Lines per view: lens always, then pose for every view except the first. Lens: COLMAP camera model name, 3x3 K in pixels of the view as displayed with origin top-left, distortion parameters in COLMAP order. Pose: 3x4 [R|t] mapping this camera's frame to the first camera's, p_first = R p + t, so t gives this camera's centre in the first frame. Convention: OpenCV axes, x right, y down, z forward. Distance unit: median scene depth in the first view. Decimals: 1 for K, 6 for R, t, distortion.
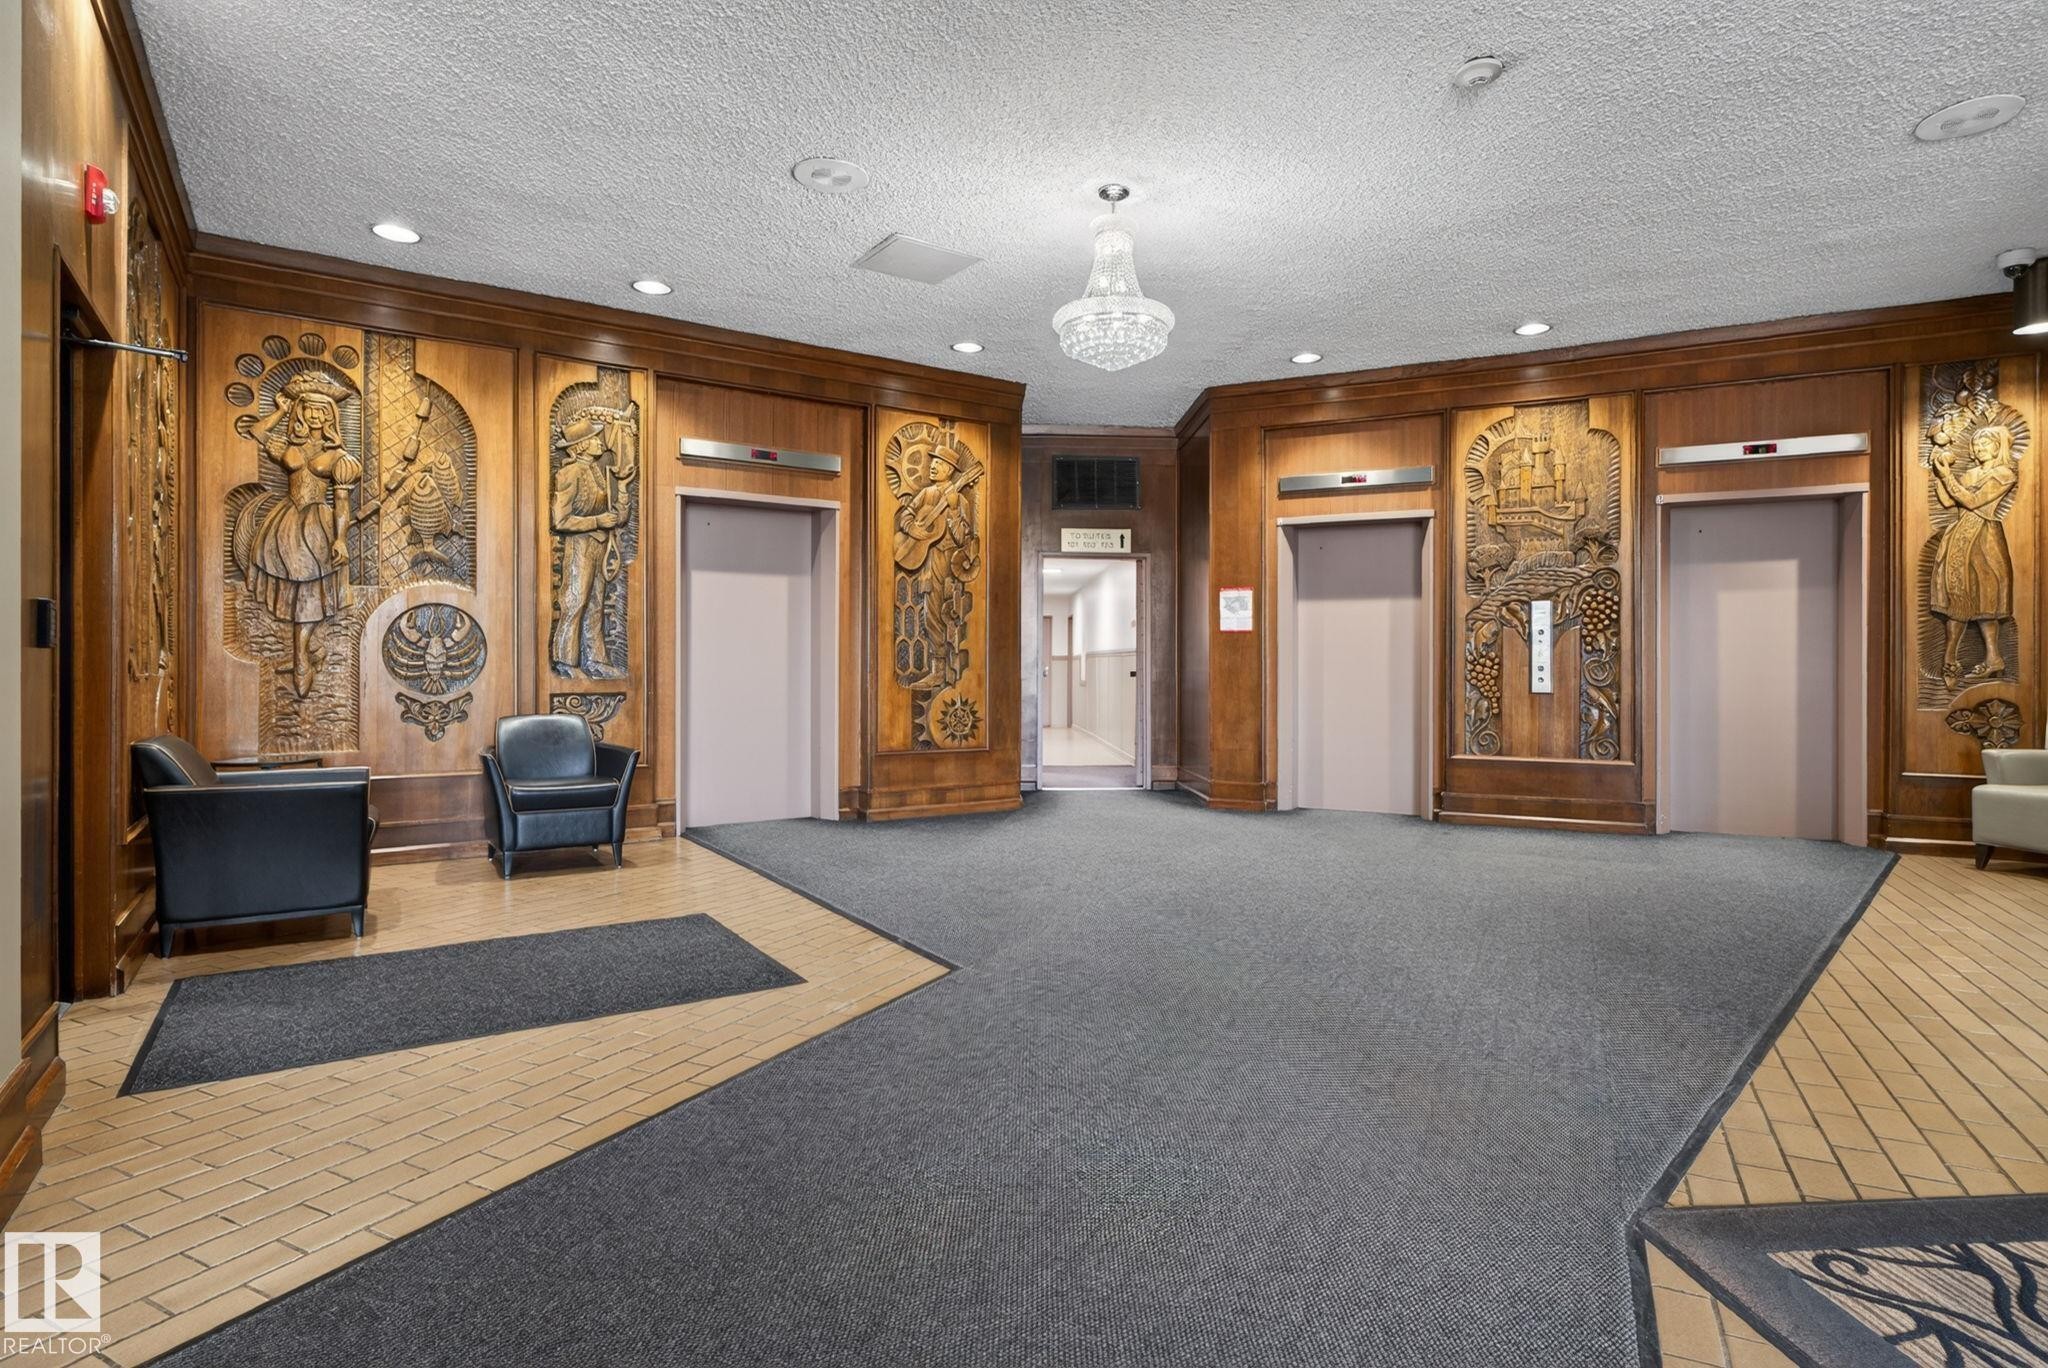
lens RADIAL K [[1049.8, 0, 1036.4], [0, 1049.8, 660.0], [0, 0, 1]] dist [0.000666, 0.000906]
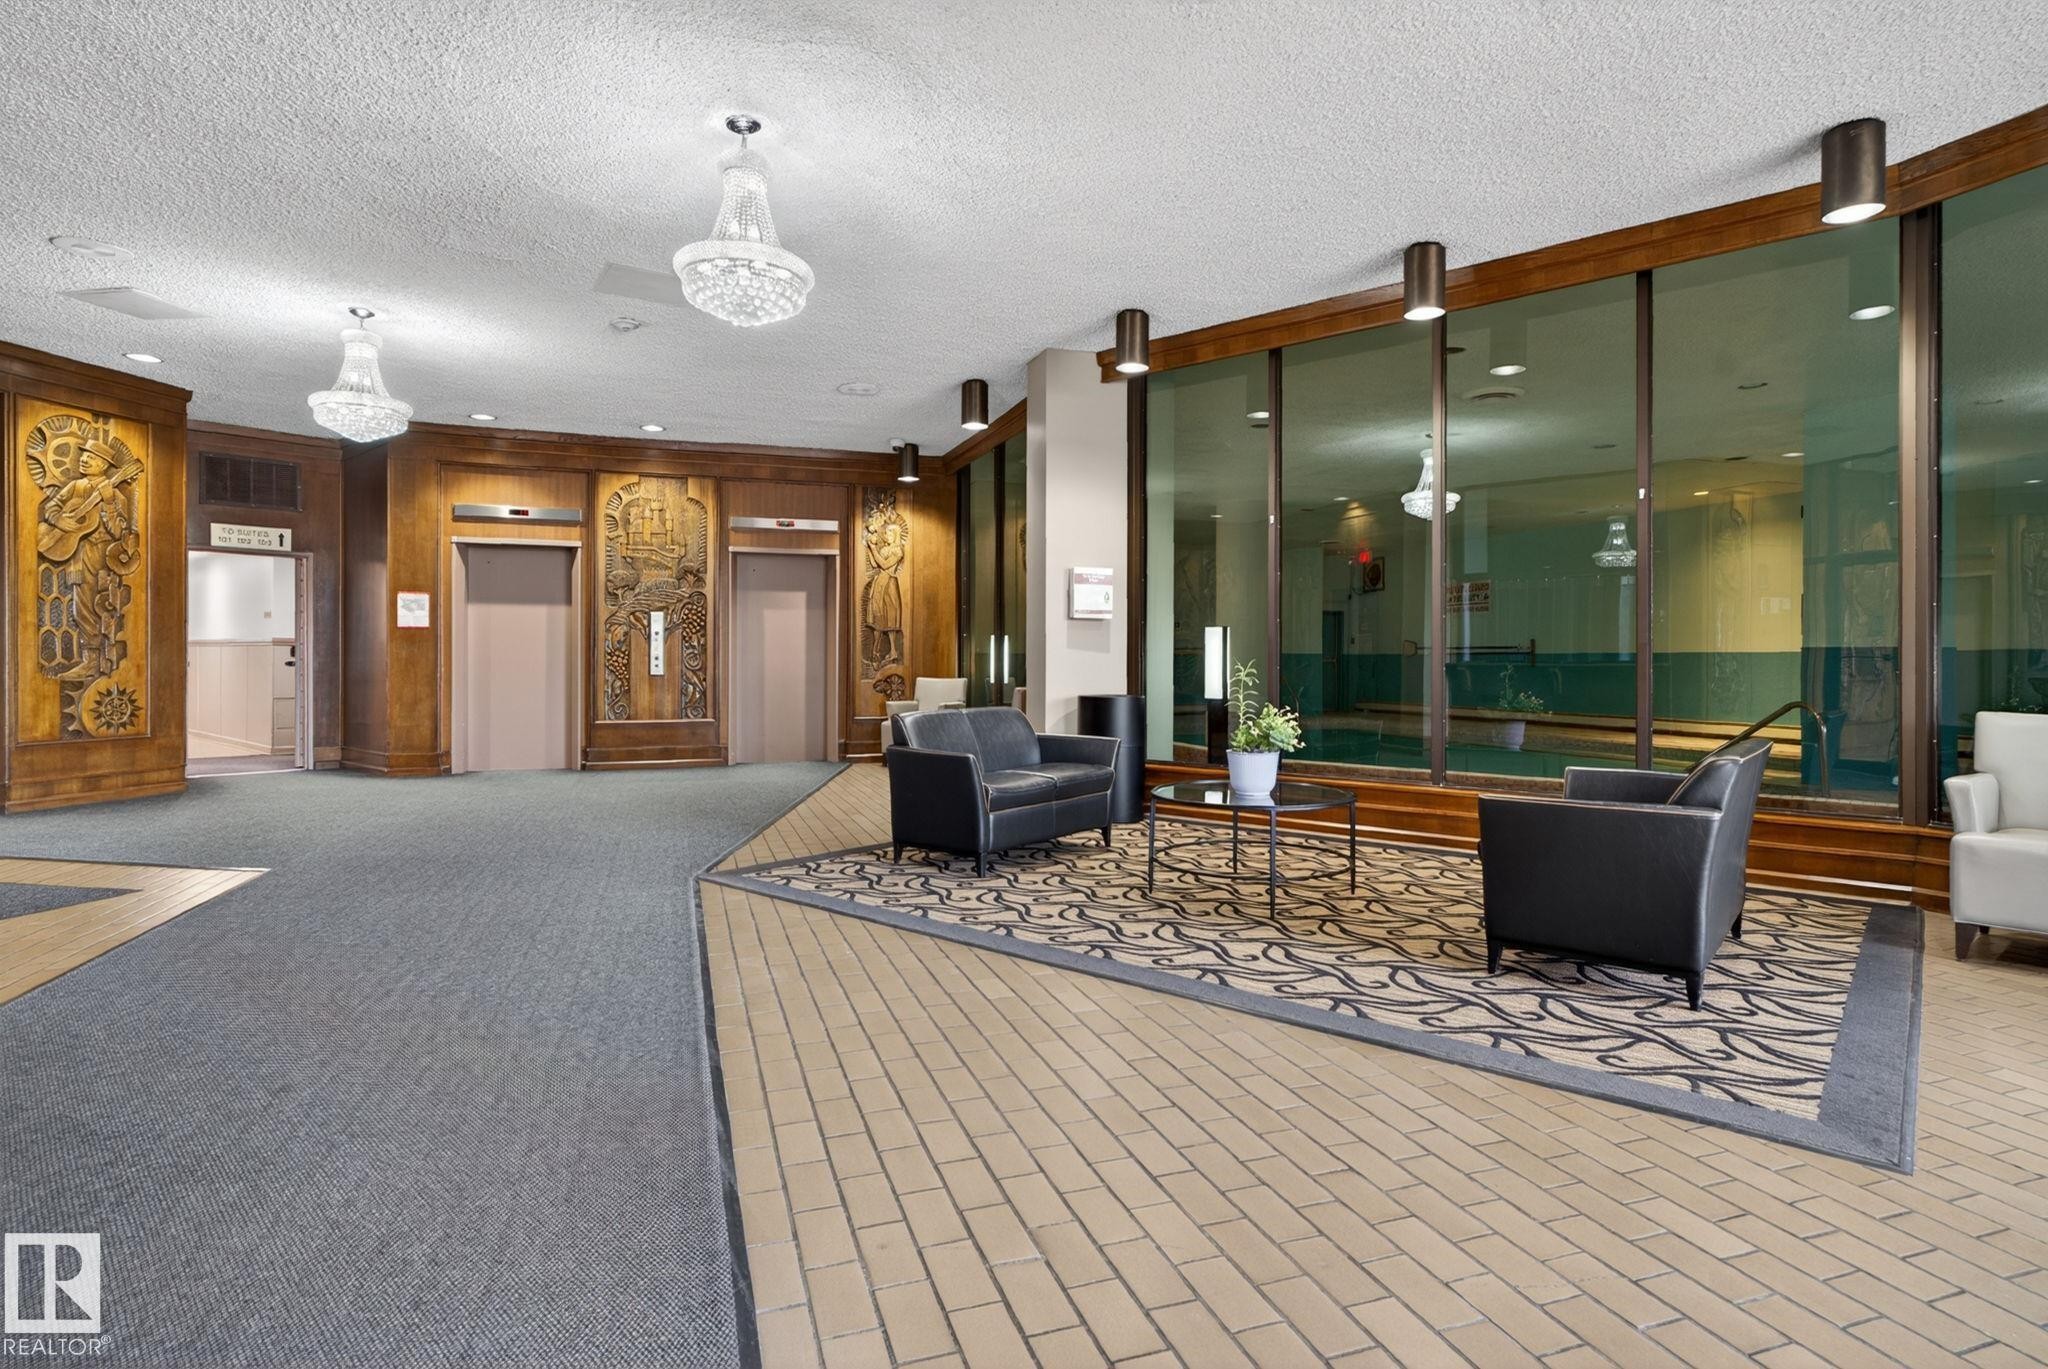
lens RADIAL K [[1049.8, 0, 1036.4], [0, 1049.8, 660.5], [0, 0, 1]] dist [0.000666, 0.000906]
pose [[0.697513, -0.002866, 0.716566, -0.186398], [-0.004089, 0.999960, 0.007981, -0.002309], [-0.716560, -0.008497, 0.697473, -0.374330]]
